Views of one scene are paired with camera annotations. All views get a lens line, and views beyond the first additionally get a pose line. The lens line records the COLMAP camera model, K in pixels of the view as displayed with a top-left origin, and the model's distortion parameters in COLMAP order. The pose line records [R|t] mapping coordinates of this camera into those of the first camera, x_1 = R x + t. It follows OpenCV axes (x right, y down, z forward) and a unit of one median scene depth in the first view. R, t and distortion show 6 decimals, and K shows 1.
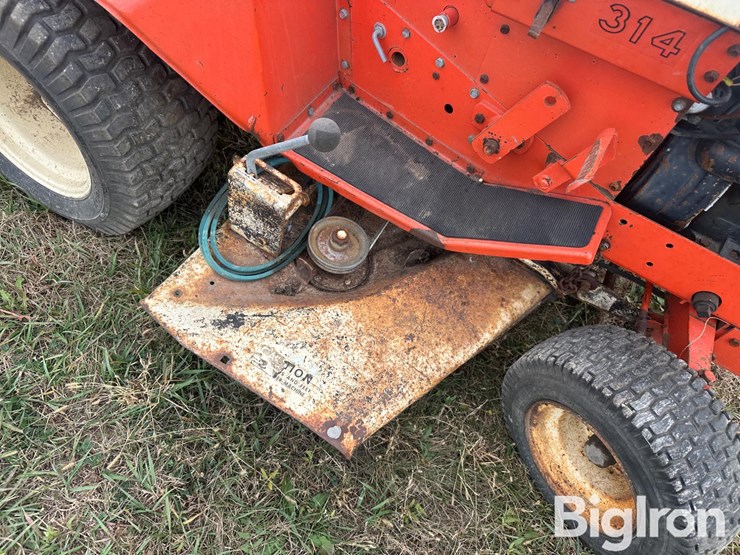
lens RADIAL K [[524.9, 0, 363.8], [0, 524.9, 282.6], [0, 0, 1]] dist [0.090921, -0.123988]
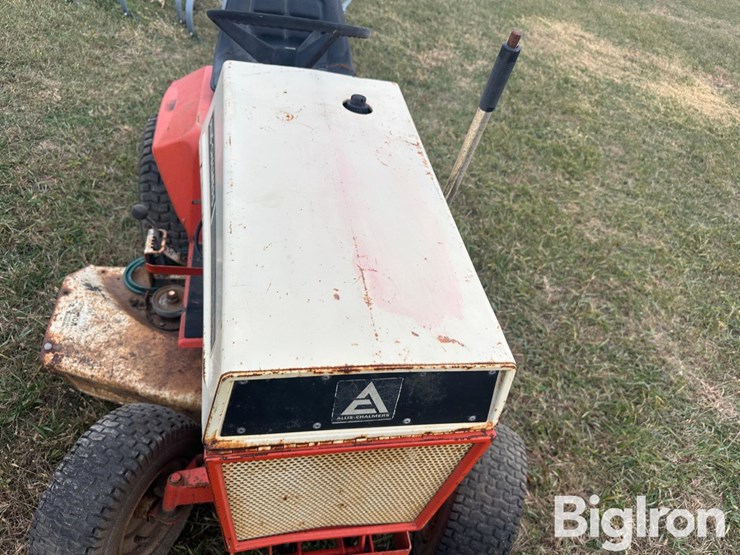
lens RADIAL K [[540.2, 0, 367.4], [0, 540.2, 267.7], [0, 0, 1]] dist [-0.006964, -0.009705]
pose [[0.648699, 0.410954, -0.640552, 1.470149], [-0.670199, 0.707264, -0.224969, -0.186931], [0.360588, 0.575234, 0.734222, -0.073925]]
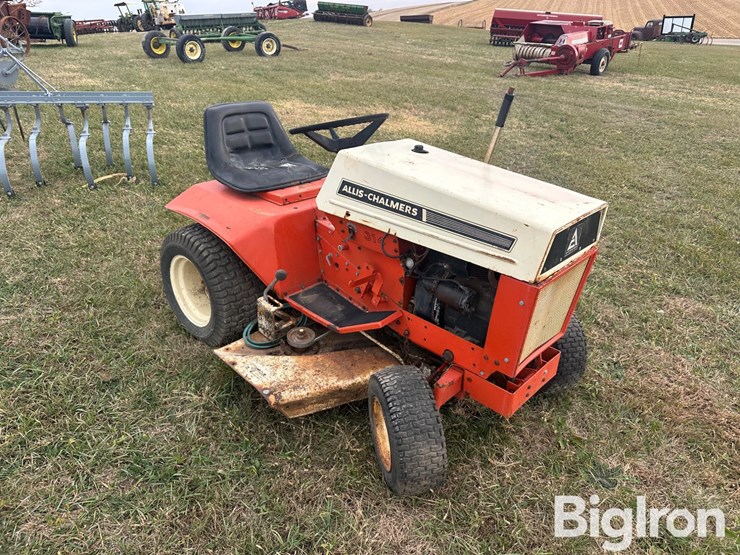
lens RADIAL K [[524.1, 0, 369.9], [0, 524.1, 271.7], [0, 0, 1]] dist [0.082693, -0.115663]
pose [[0.960546, -0.015693, -0.277679, 0.902027], [-0.137865, 0.840245, -0.524387, 0.866652], [0.241547, 0.541980, 0.804930, -0.906947]]
